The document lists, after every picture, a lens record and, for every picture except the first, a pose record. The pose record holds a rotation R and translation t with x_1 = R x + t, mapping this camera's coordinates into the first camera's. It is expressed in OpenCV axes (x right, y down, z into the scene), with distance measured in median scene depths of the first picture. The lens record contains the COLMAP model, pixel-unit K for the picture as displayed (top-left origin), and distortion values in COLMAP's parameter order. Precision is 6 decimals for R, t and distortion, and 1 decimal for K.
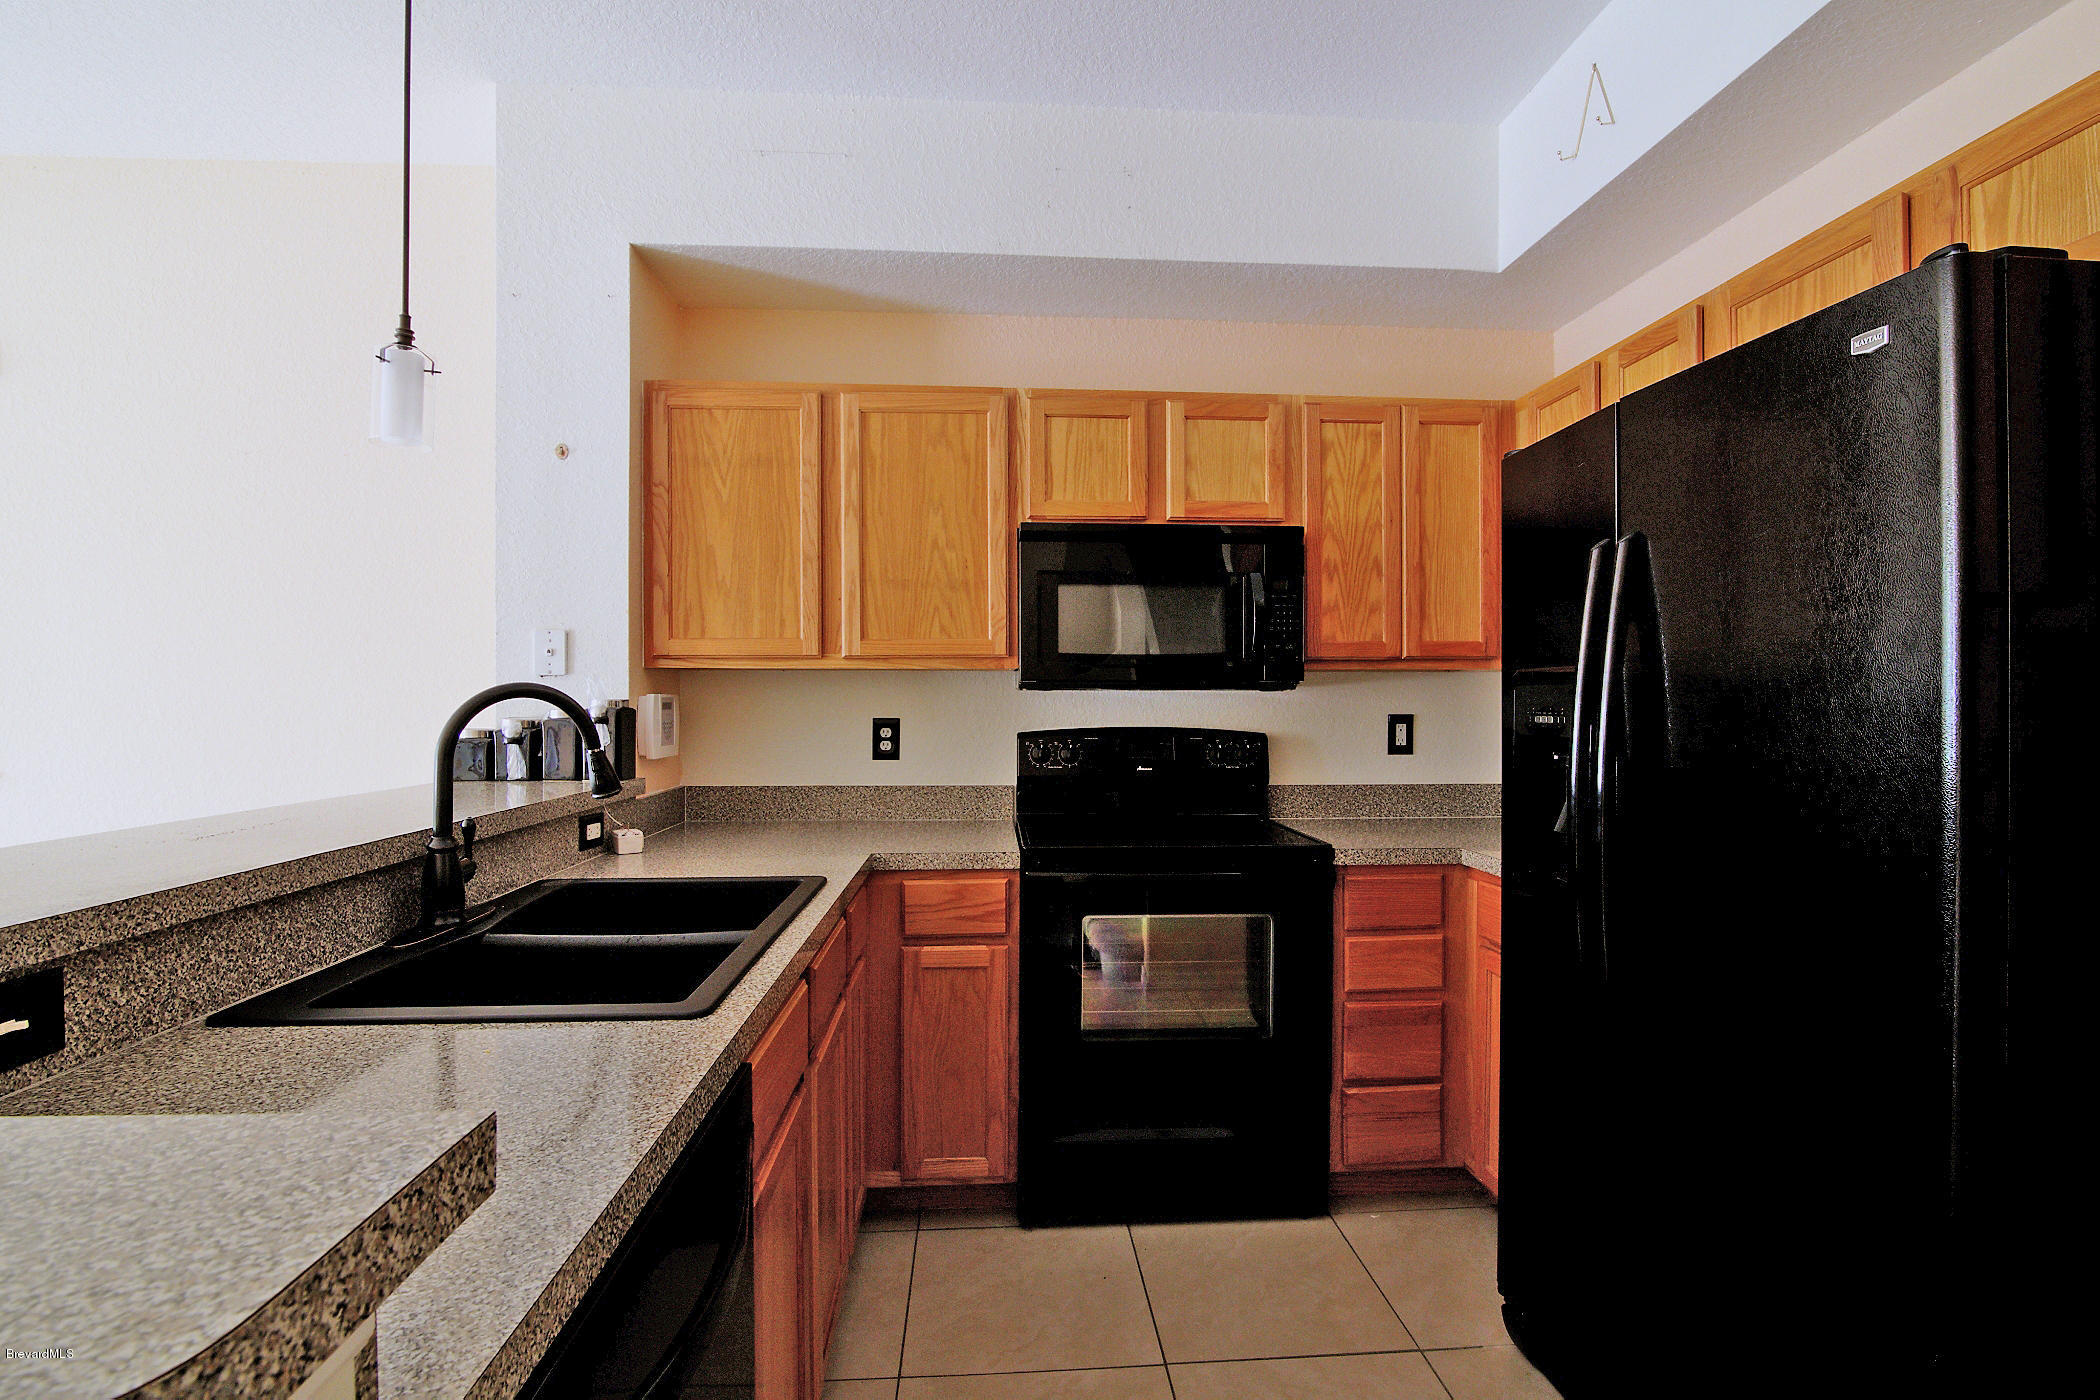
lens RADIAL K [[969.7, 0, 1056.0], [0, 969.7, 695.1], [0, 0, 1]] dist [-0.016166, 0.001661]
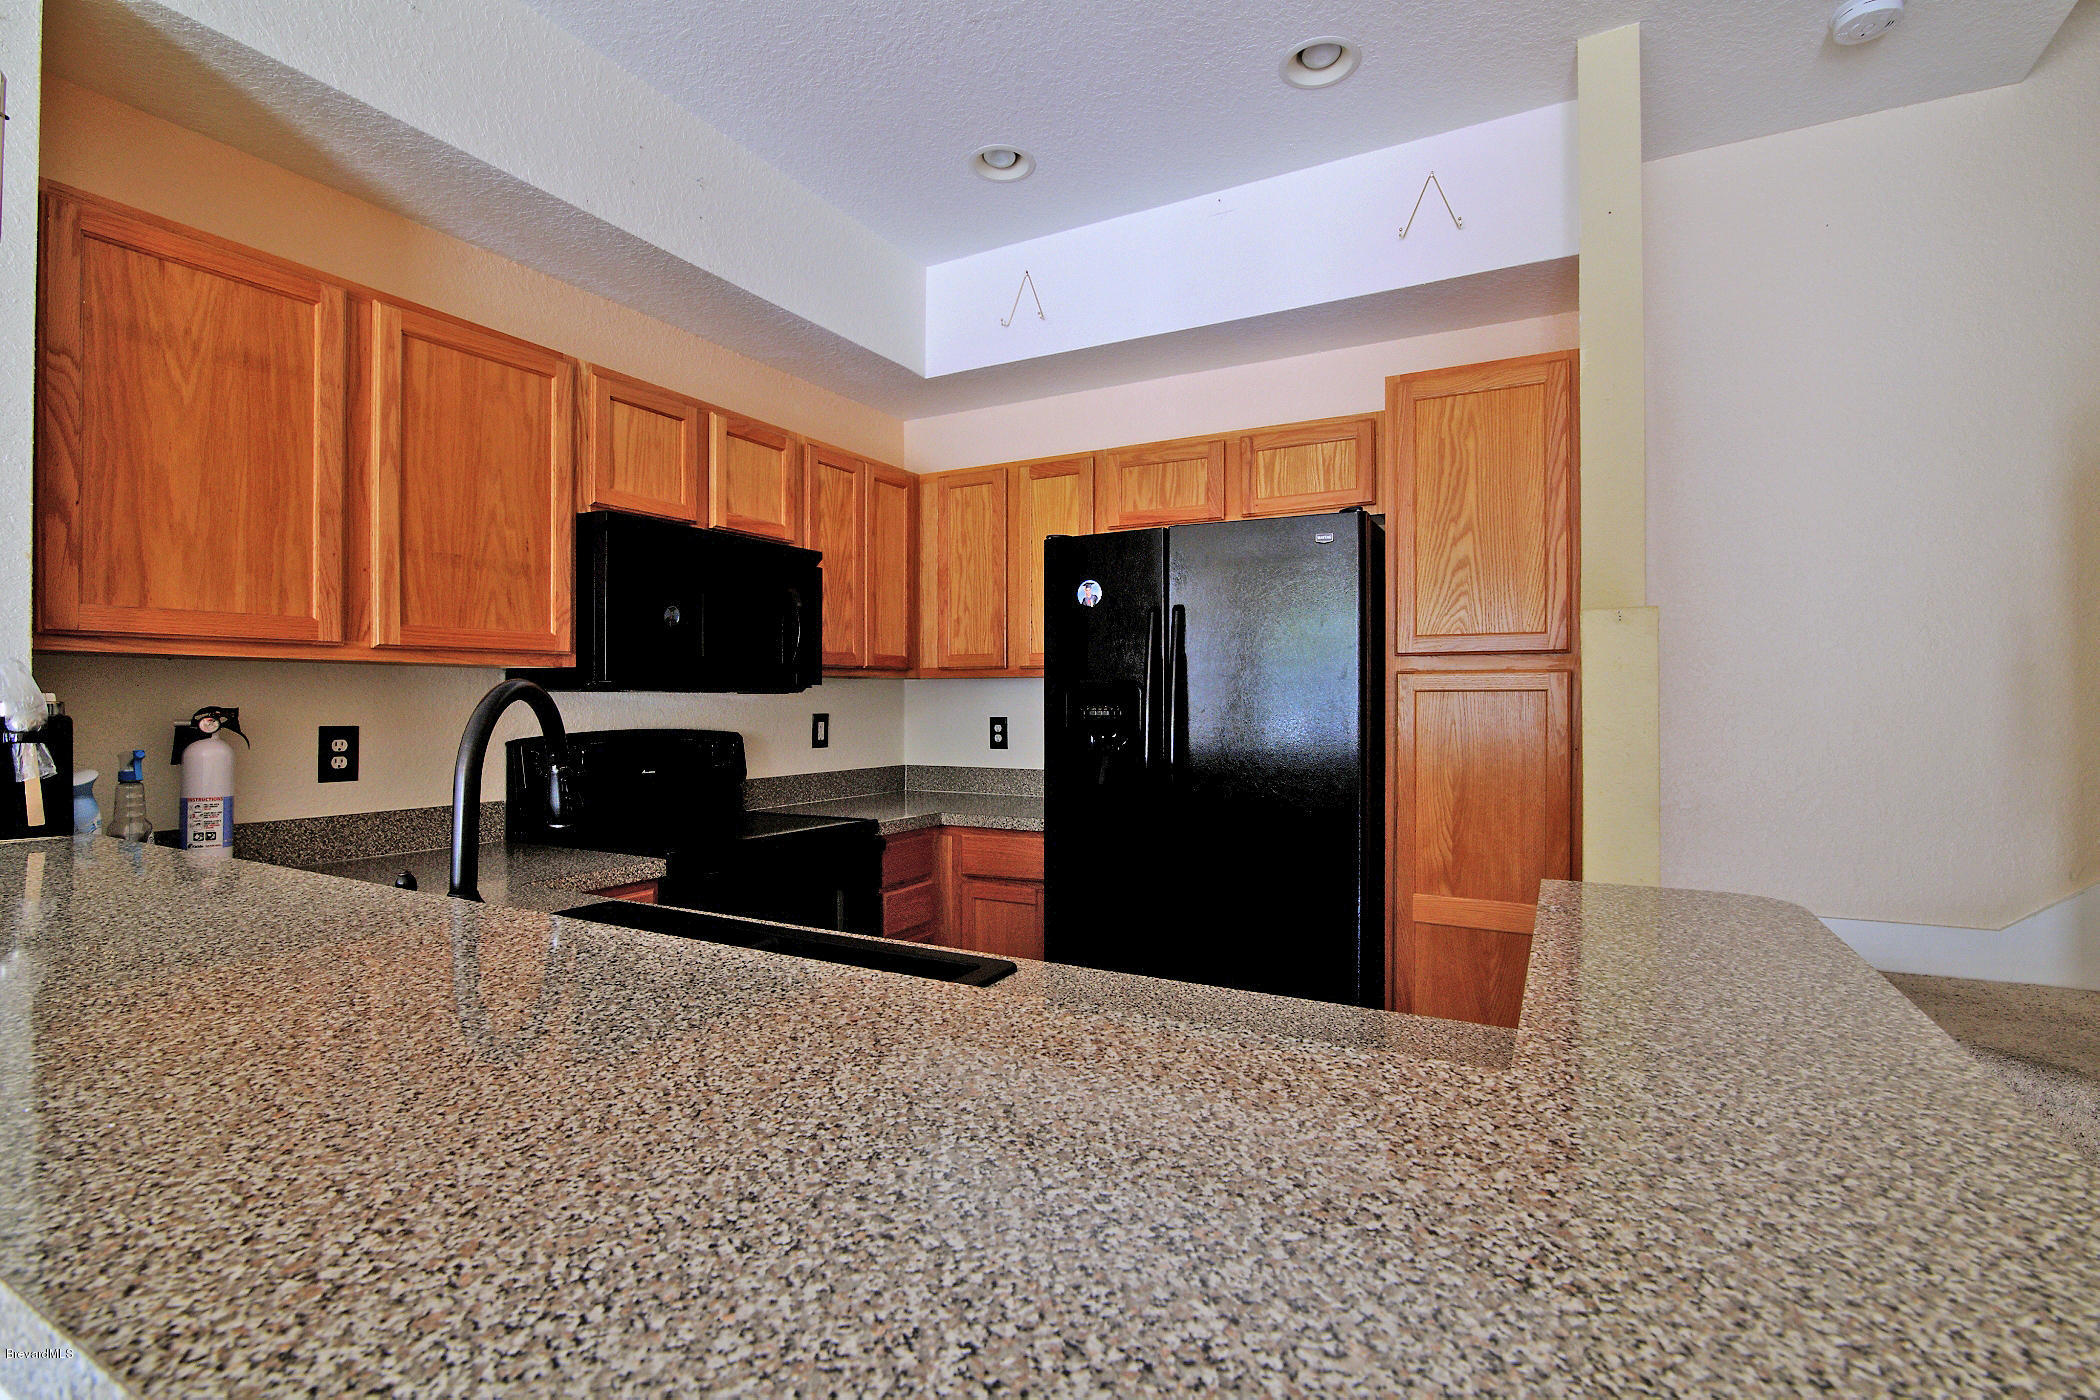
lens RADIAL K [[969.7, 0, 1058.8], [0, 969.7, 693.9], [0, 0, 1]] dist [-0.016166, 0.001661]
pose [[0.531354, 0.004777, 0.847136, -0.570689], [-0.001529, 0.999988, -0.004679, 0.000893], [-0.847148, 0.001191, 0.531355, 0.139288]]
